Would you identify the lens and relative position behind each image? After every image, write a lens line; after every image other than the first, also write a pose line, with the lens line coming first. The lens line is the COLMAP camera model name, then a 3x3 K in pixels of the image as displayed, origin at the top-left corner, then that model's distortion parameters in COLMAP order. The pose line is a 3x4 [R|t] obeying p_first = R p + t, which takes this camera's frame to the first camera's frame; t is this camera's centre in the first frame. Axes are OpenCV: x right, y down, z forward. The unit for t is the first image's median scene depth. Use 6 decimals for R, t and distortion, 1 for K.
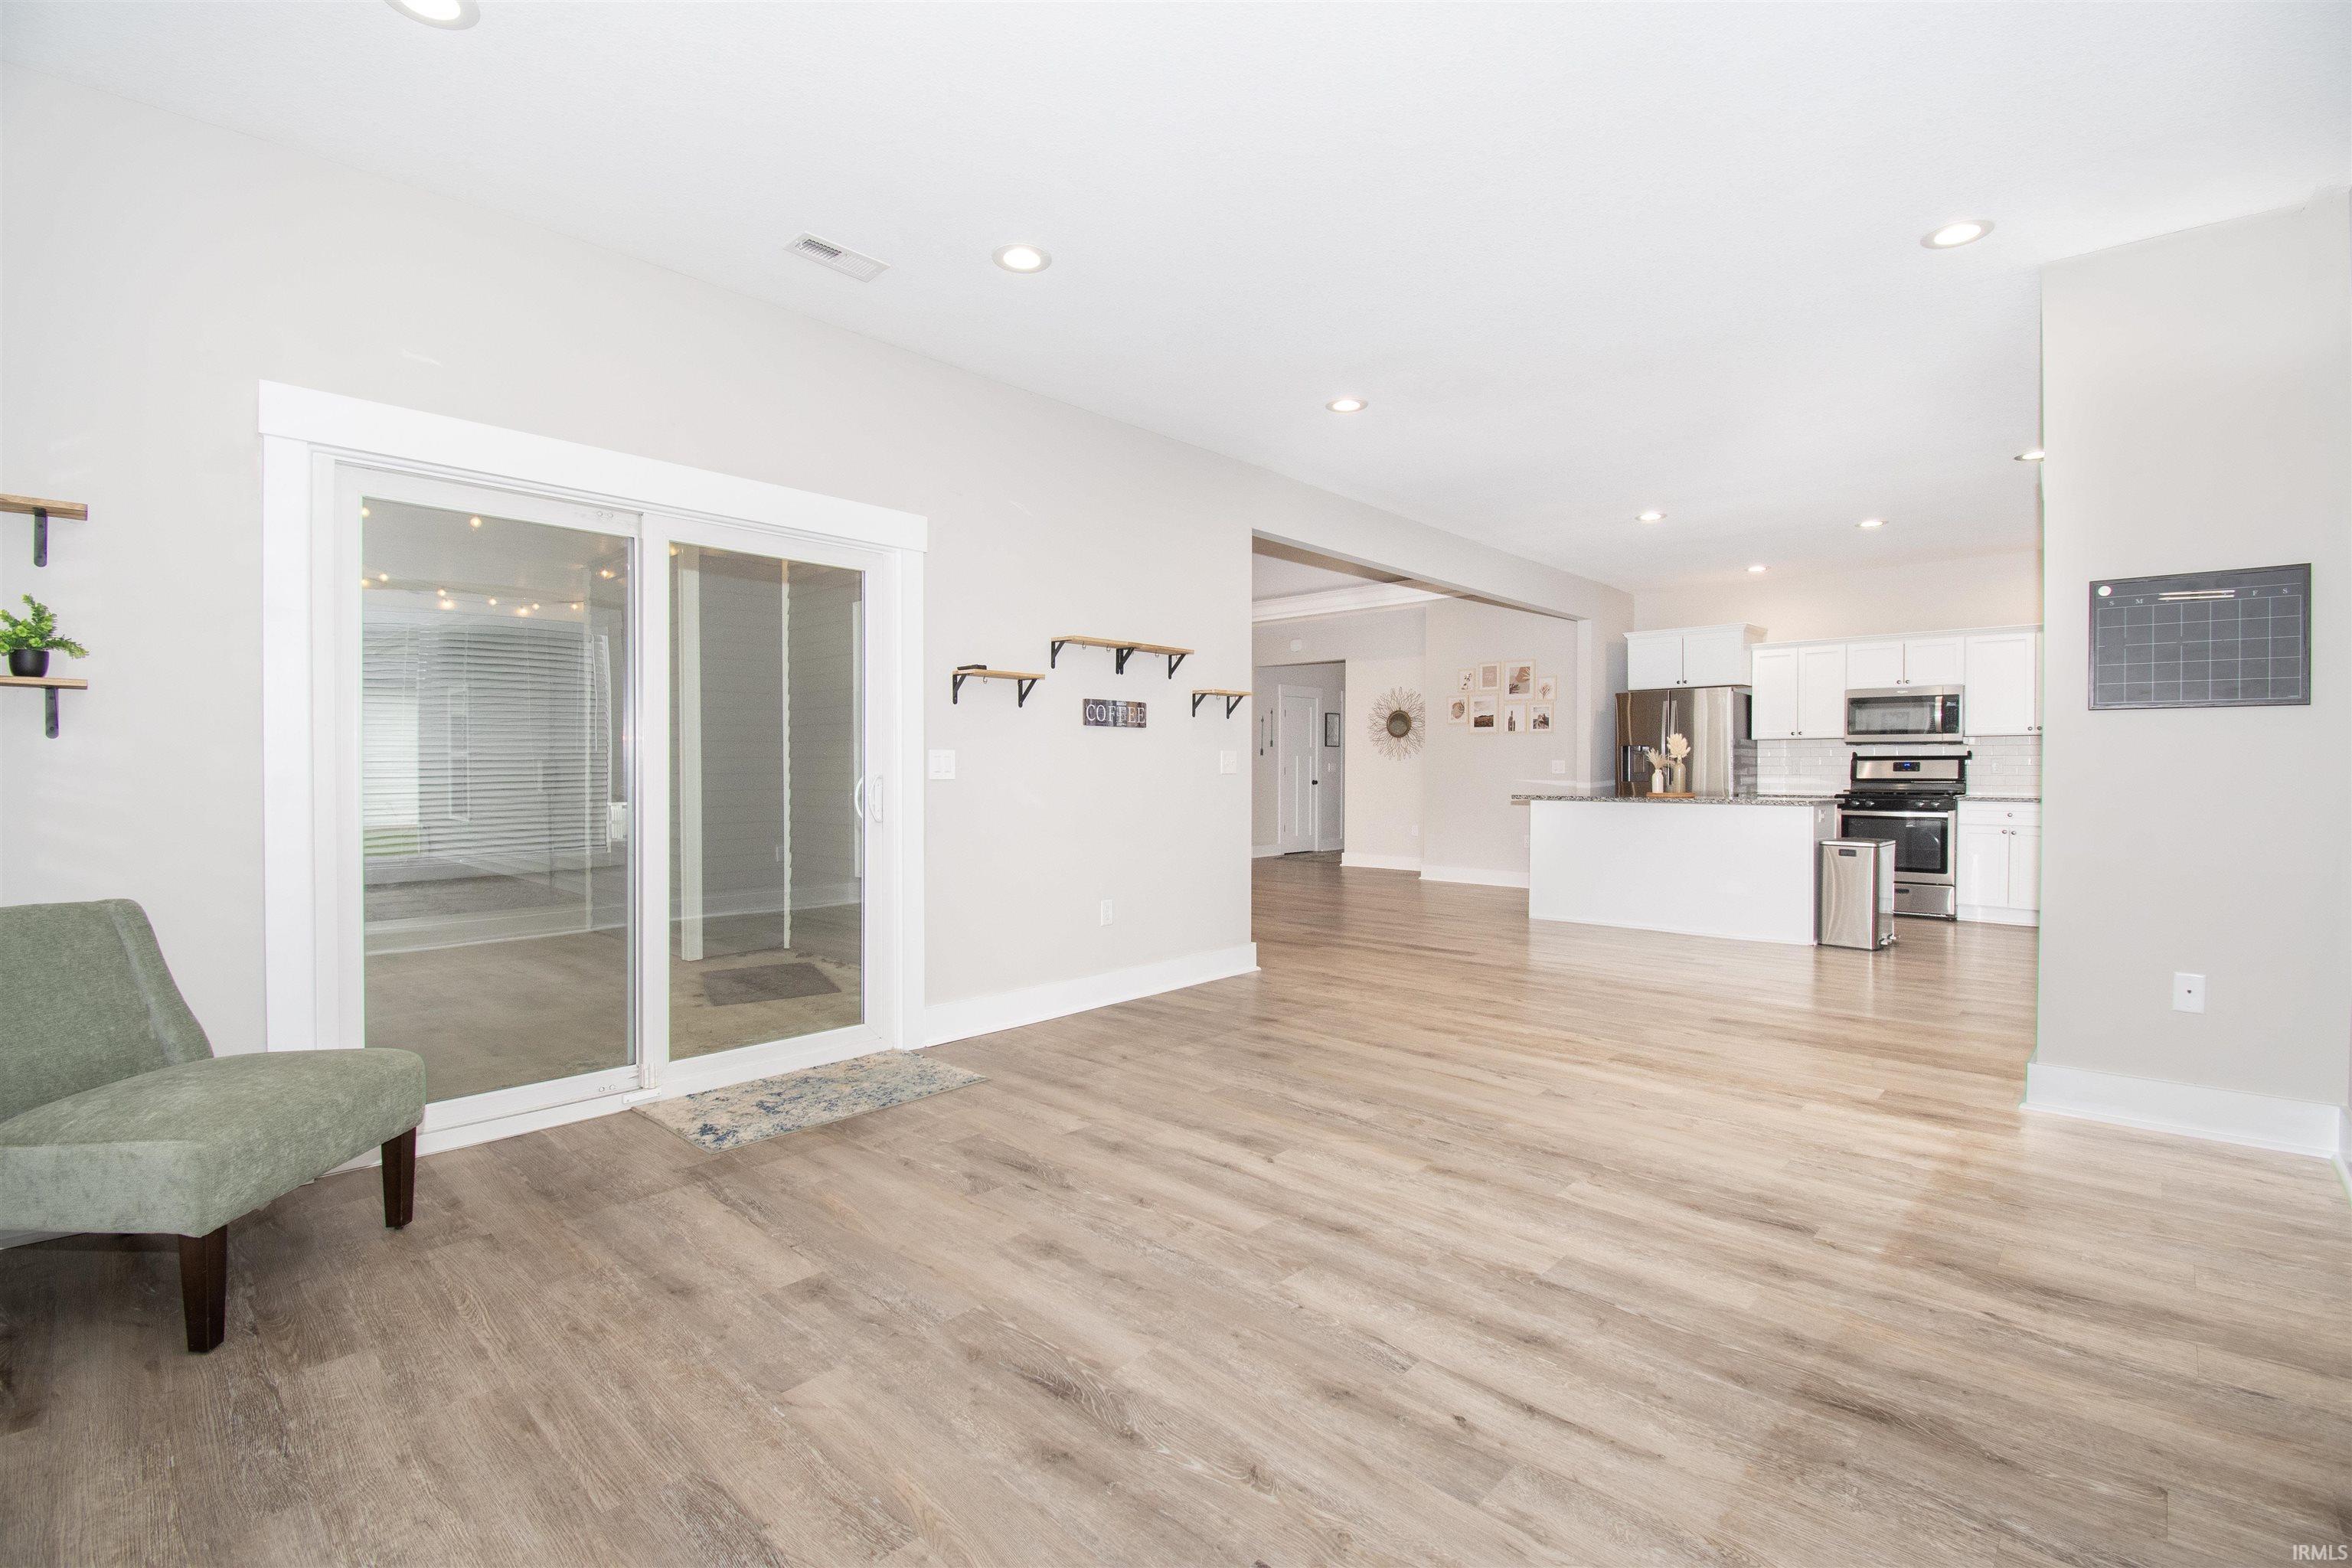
lens RADIAL K [[1035.6, 0, 1187.0], [0, 1035.6, 772.7], [0, 0, 1]] dist [0.005462, -0.003643]
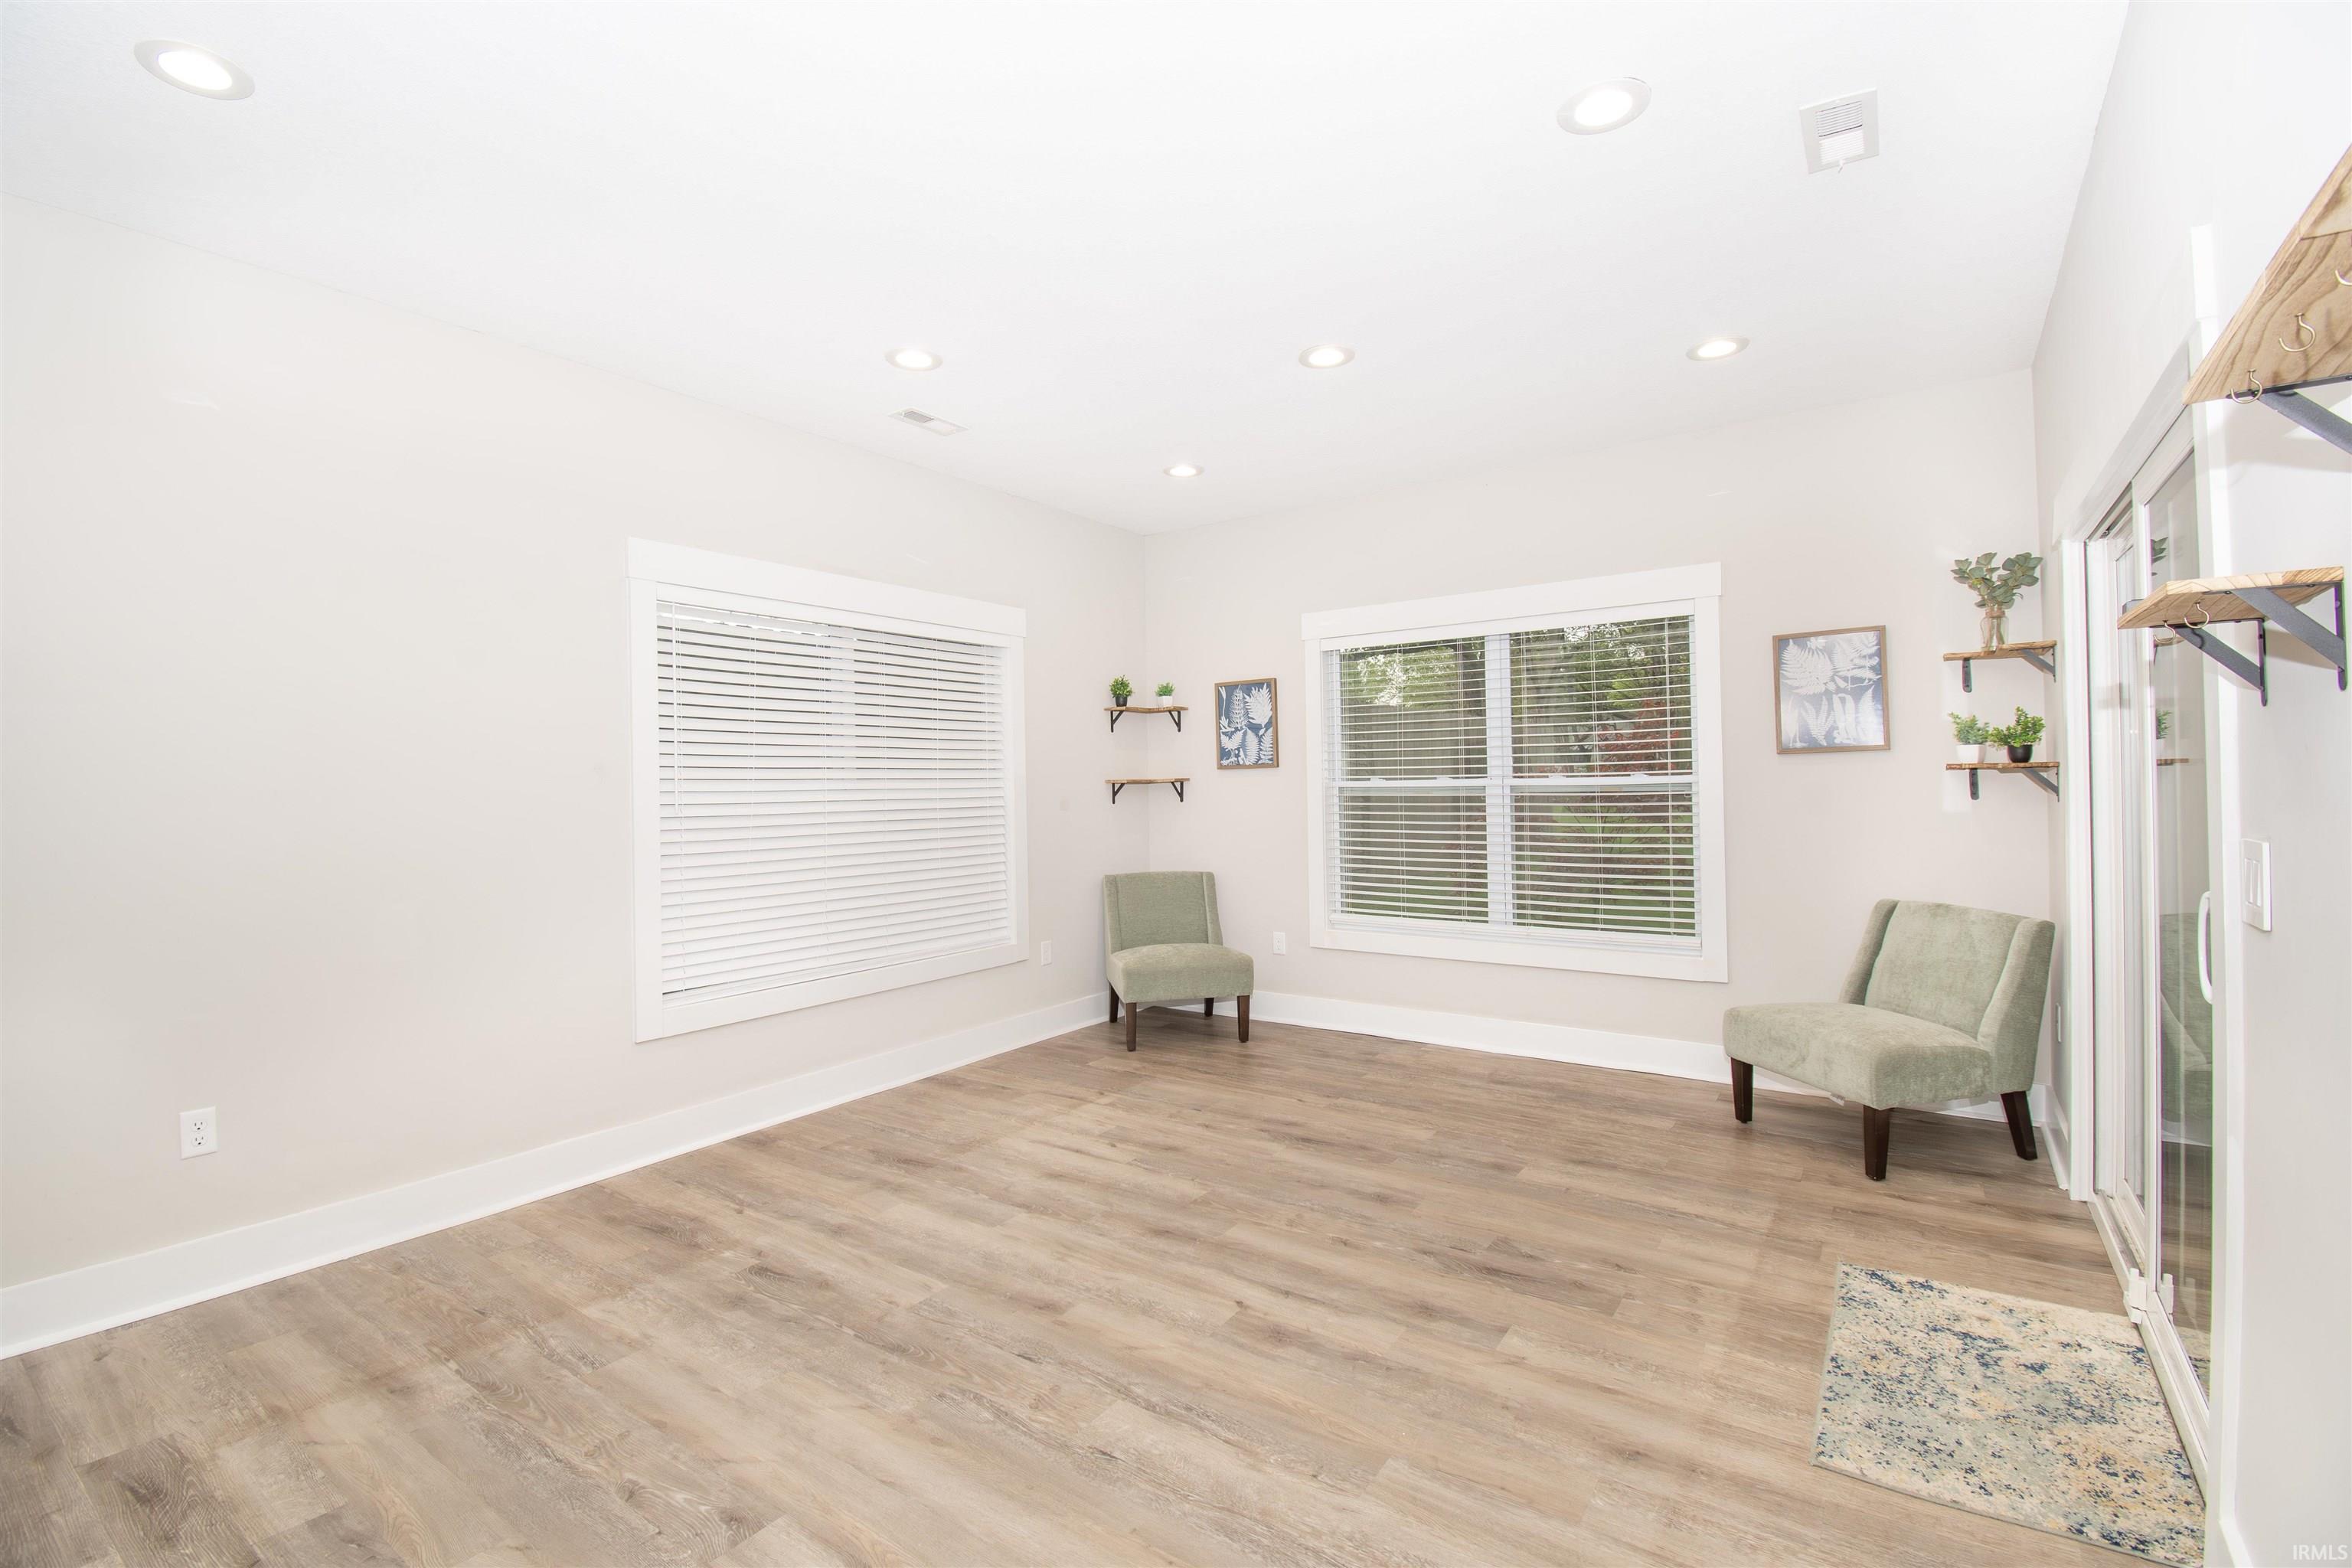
lens RADIAL K [[1035.6, 0, 1179.7], [0, 1035.6, 775.8], [0, 0, 1]] dist [0.005462, -0.003643]
pose [[-0.990498, 0.015437, -0.136661, 0.256979], [0.015848, 0.999873, -0.001923, -0.075794], [0.136614, -0.004070, -0.990616, 1.963704]]
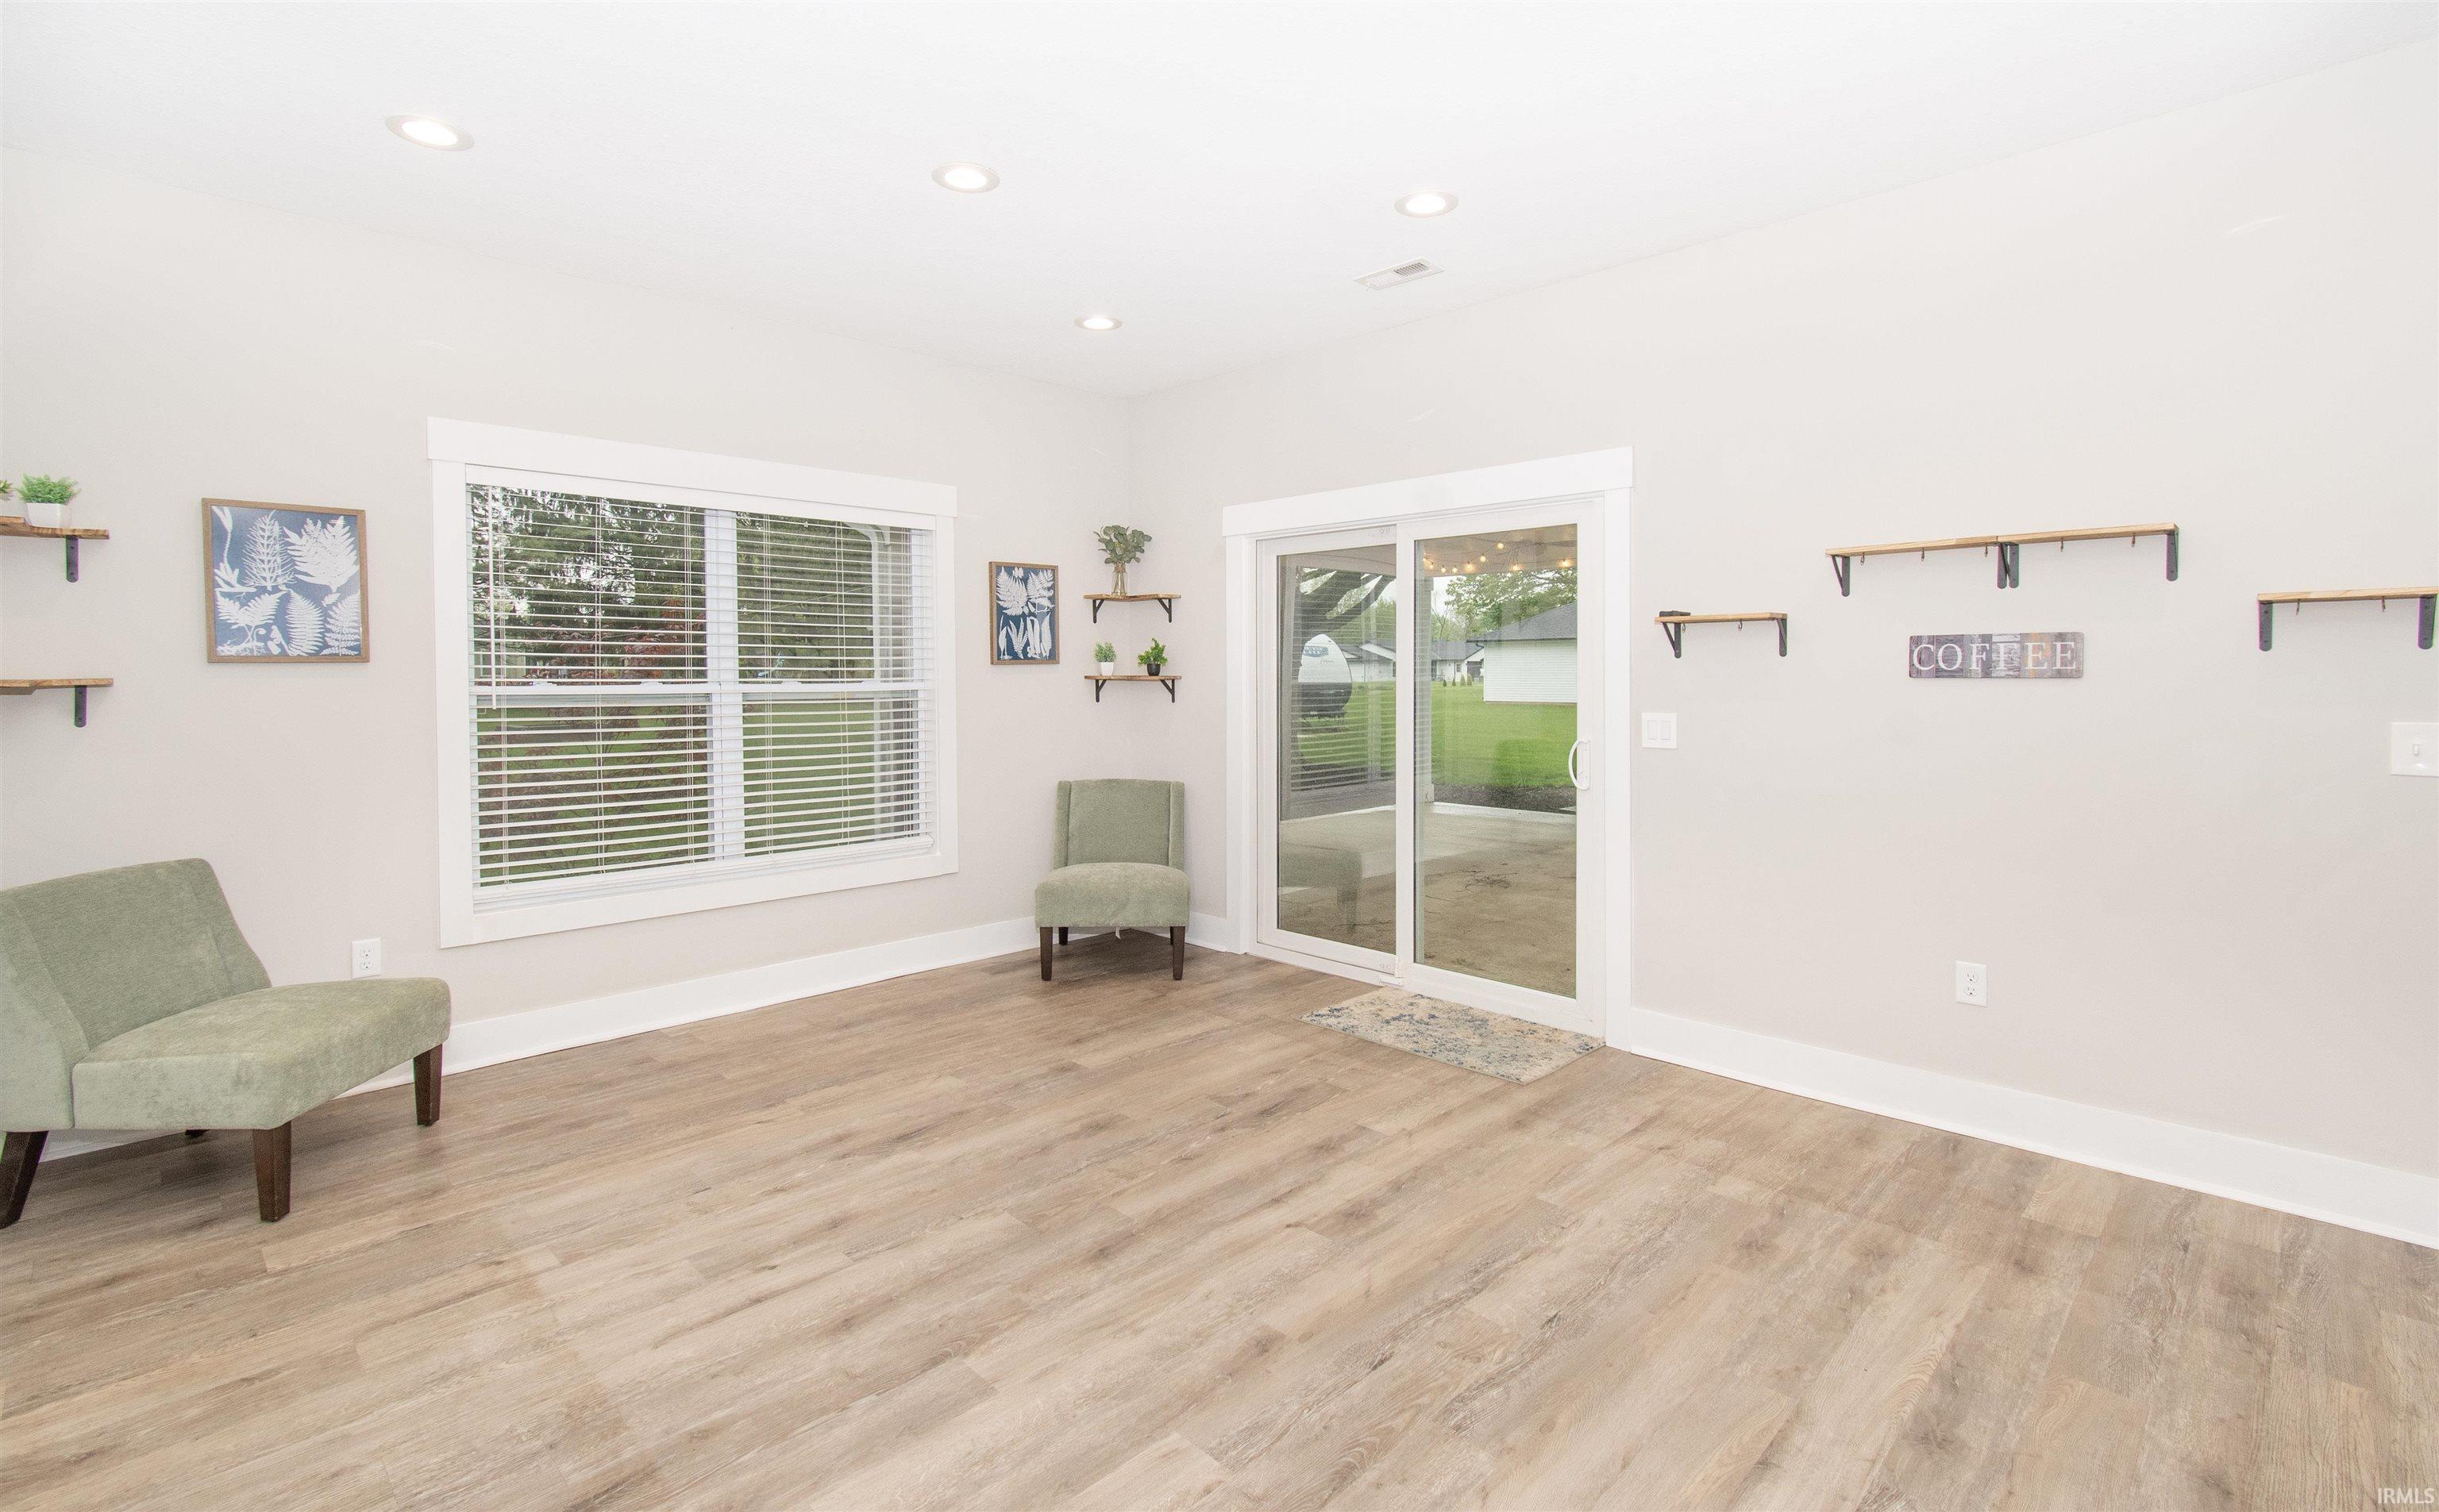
lens RADIAL K [[1109.4, 0, 1217.4], [0, 1109.4, 694.9], [0, 0, 1]] dist [0.009063, 0.001927]
pose [[-0.038363, 0.017998, -0.999102, 1.036195], [-0.001855, 0.999835, 0.018082, -0.080359], [0.999262, 0.002547, -0.038323, 1.024074]]
